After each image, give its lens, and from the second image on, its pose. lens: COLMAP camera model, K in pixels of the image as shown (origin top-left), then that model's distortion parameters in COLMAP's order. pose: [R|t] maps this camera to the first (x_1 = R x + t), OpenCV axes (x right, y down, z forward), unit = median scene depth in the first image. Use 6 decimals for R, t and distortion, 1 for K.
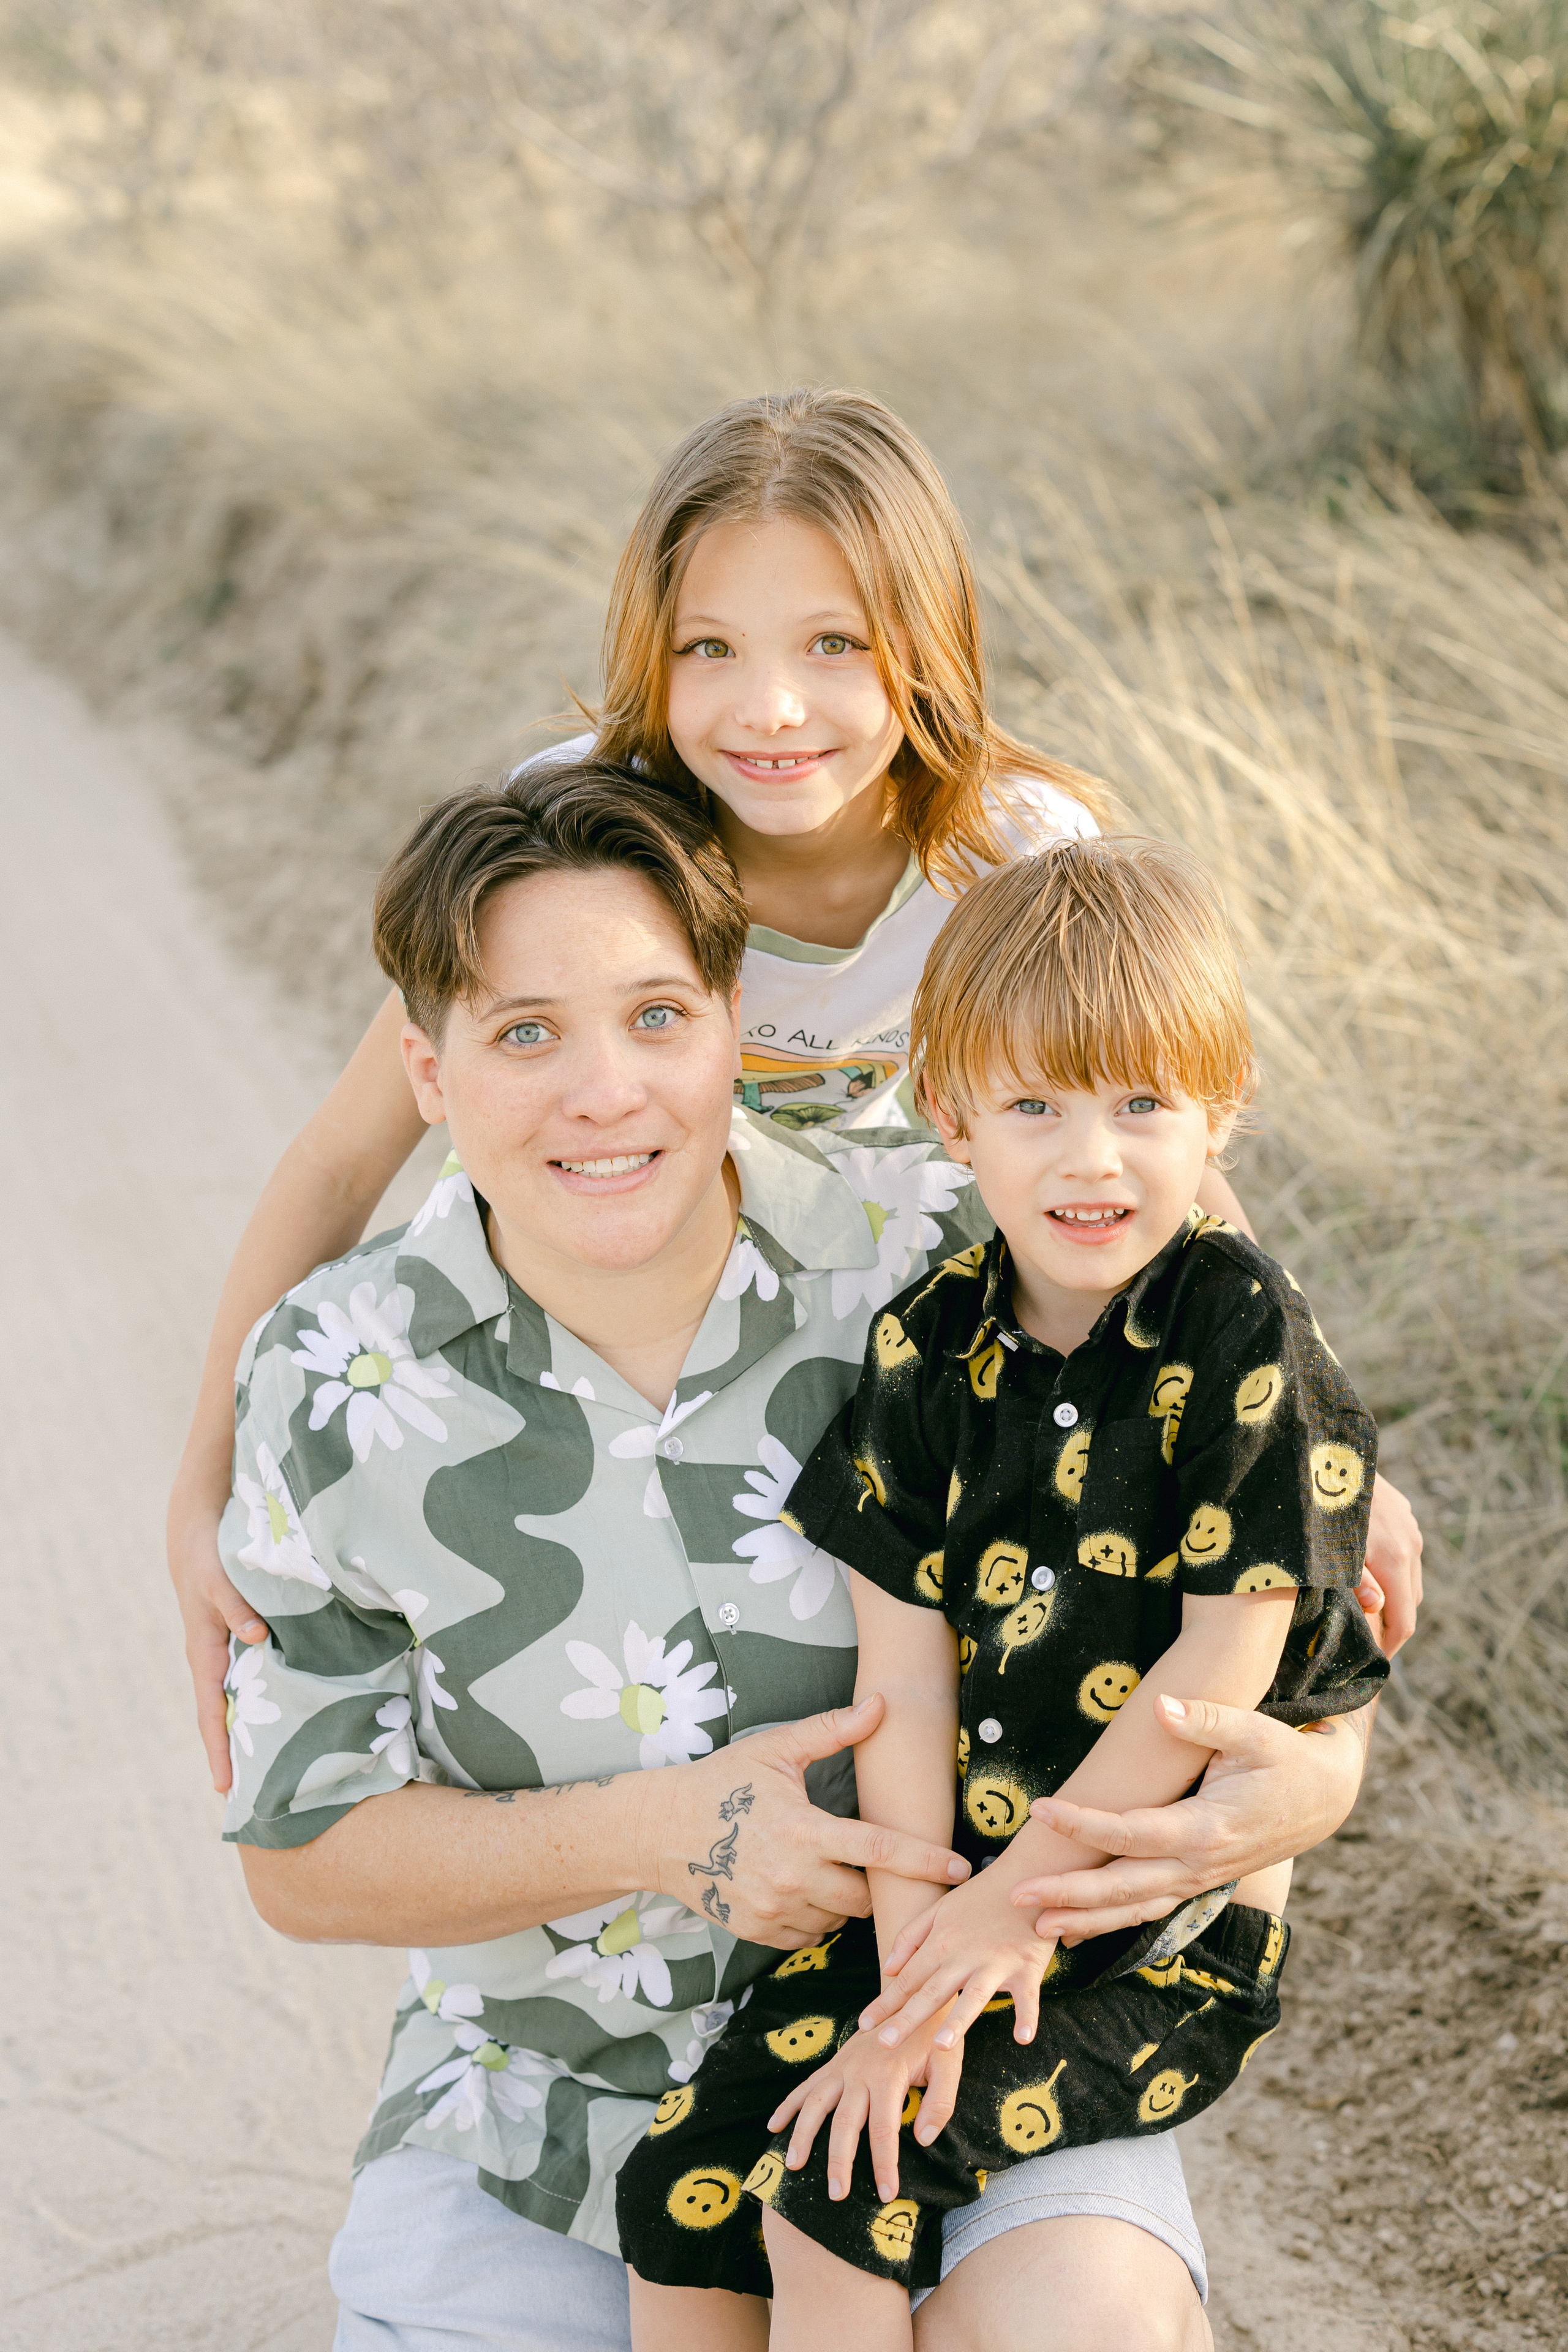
lens RADIAL K [[3683.7, 0, 784.0], [0, 3683.7, 1176.0], [0, 0, 1]] dist [0.011095, -0.001456]
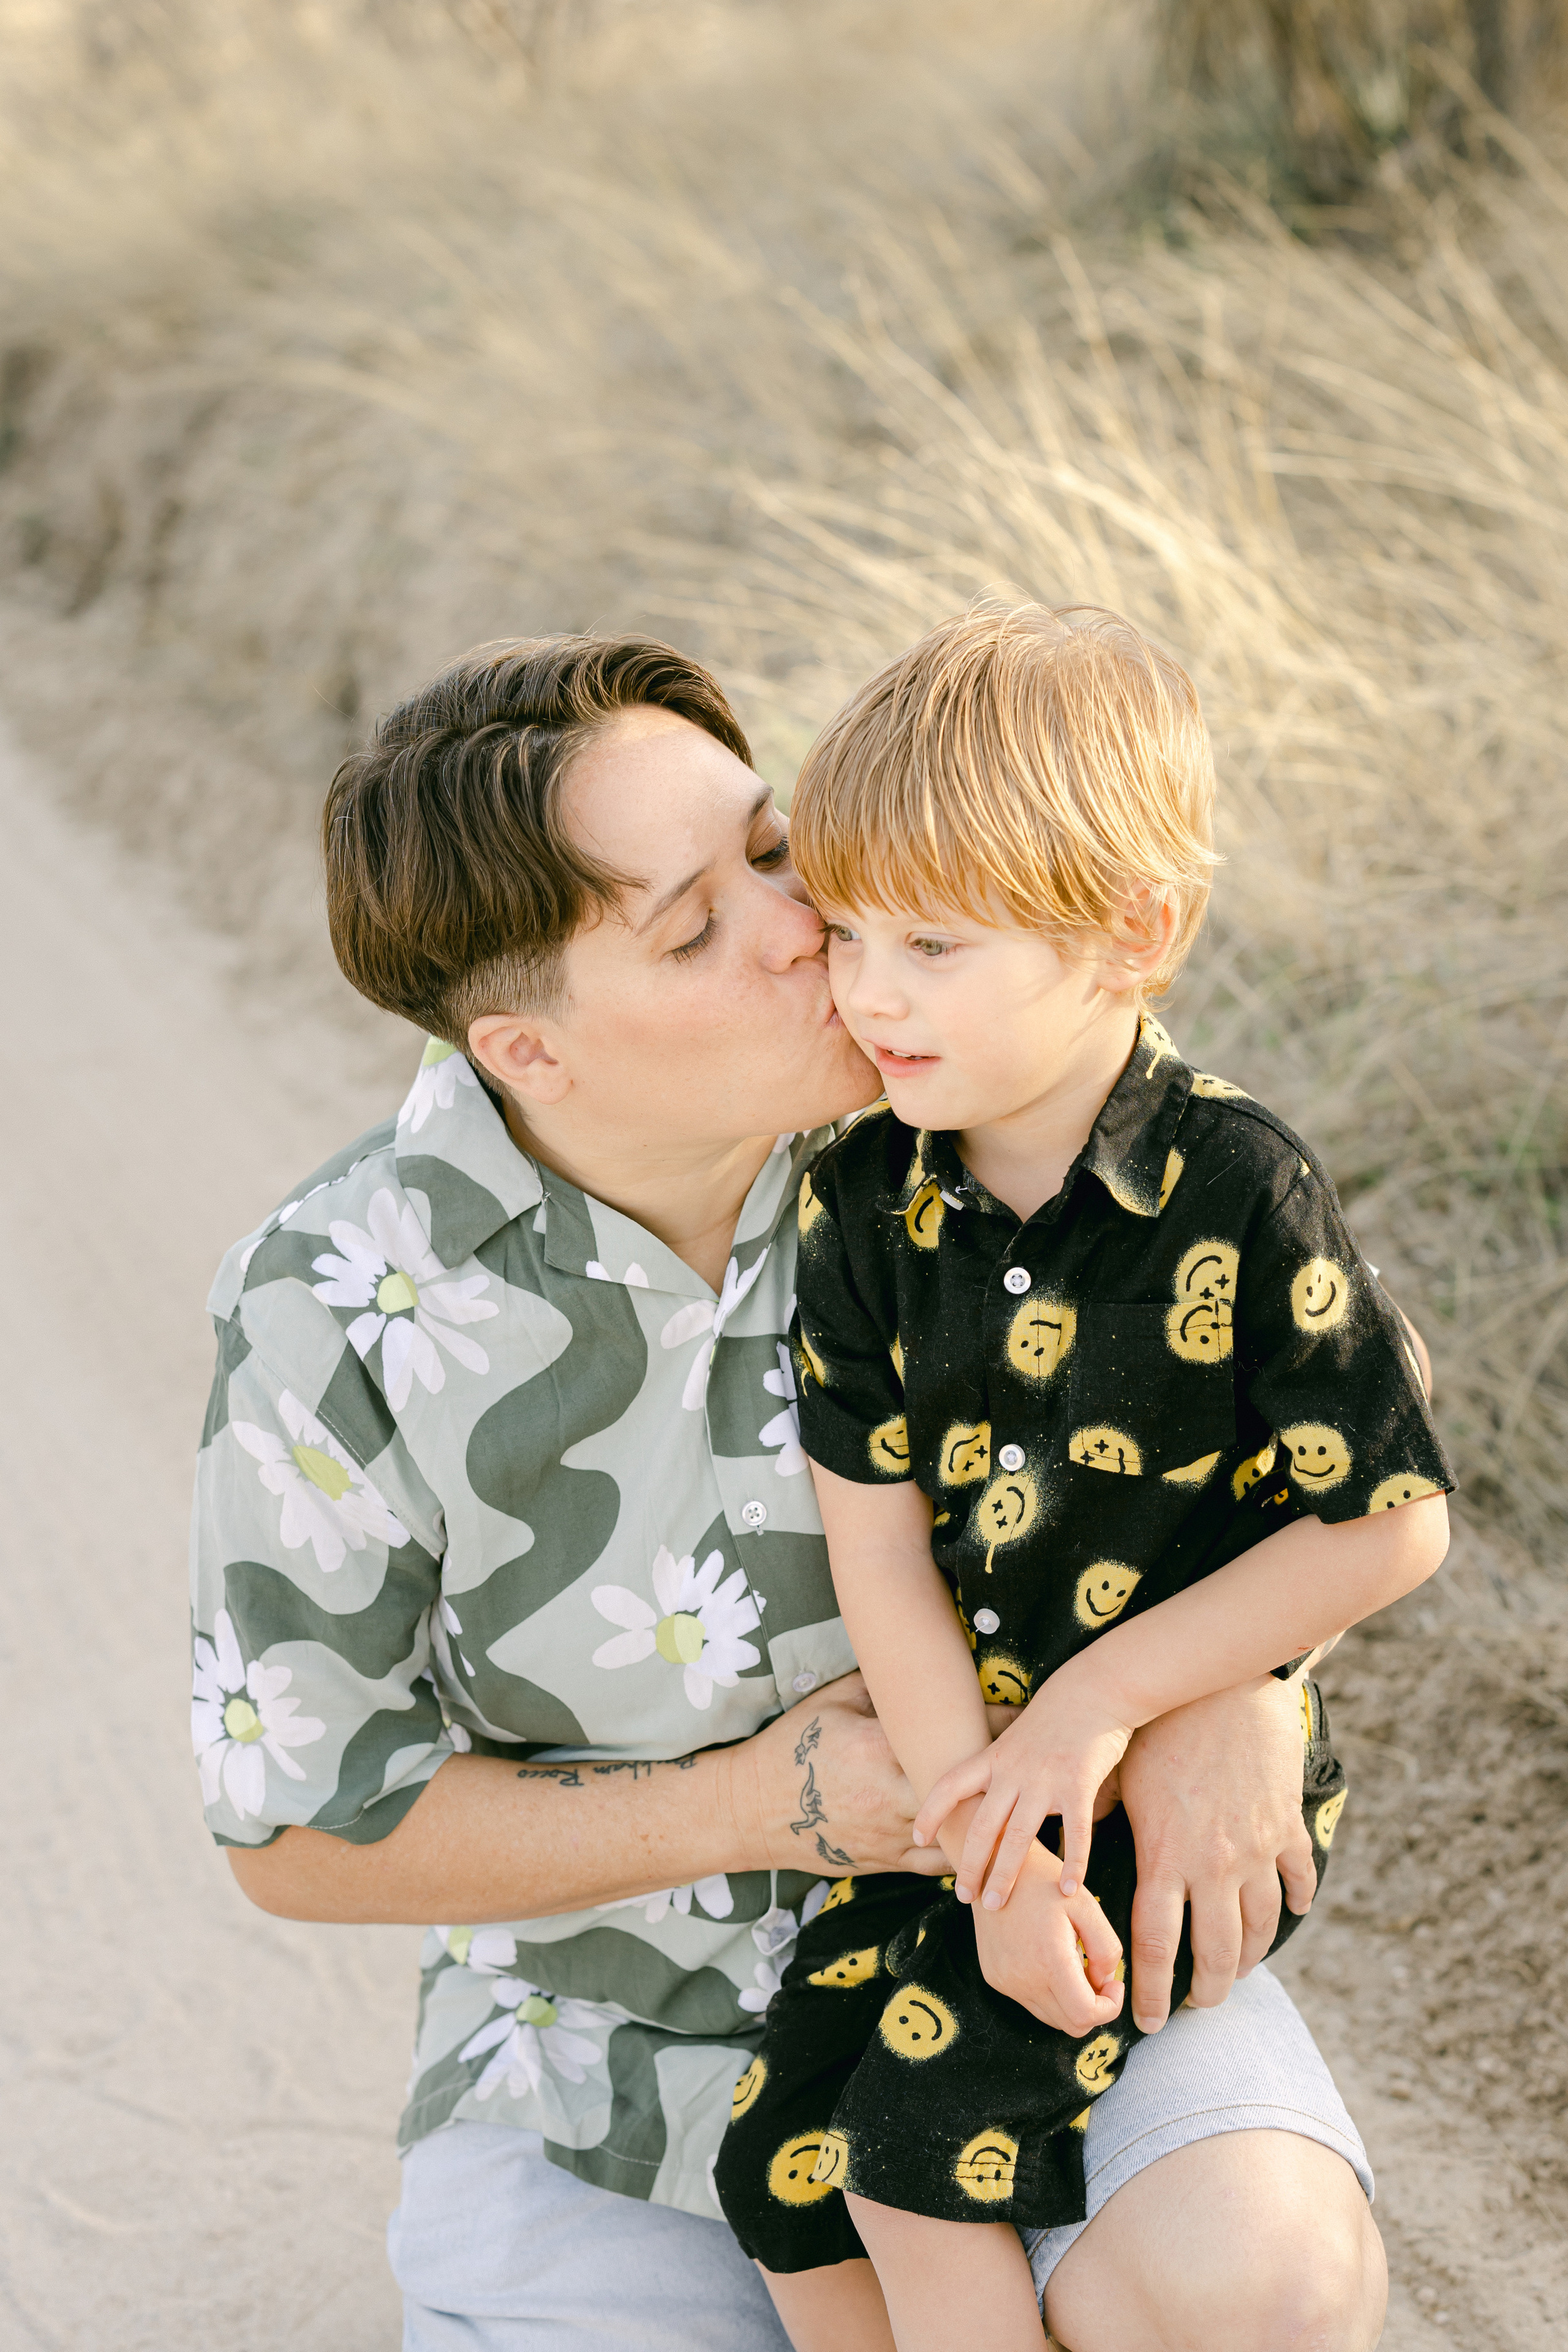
lens RADIAL K [[3566.8, 0, 784.0], [0, 3566.8, 1176.0], [0, 0, 1]] dist [0.037759, -0.109599]
pose [[0.993294, -0.106778, 0.044344, -0.029534], [0.103792, 0.992478, 0.064914, -0.015657], [-0.050942, -0.059877, 0.996905, 0.101745]]
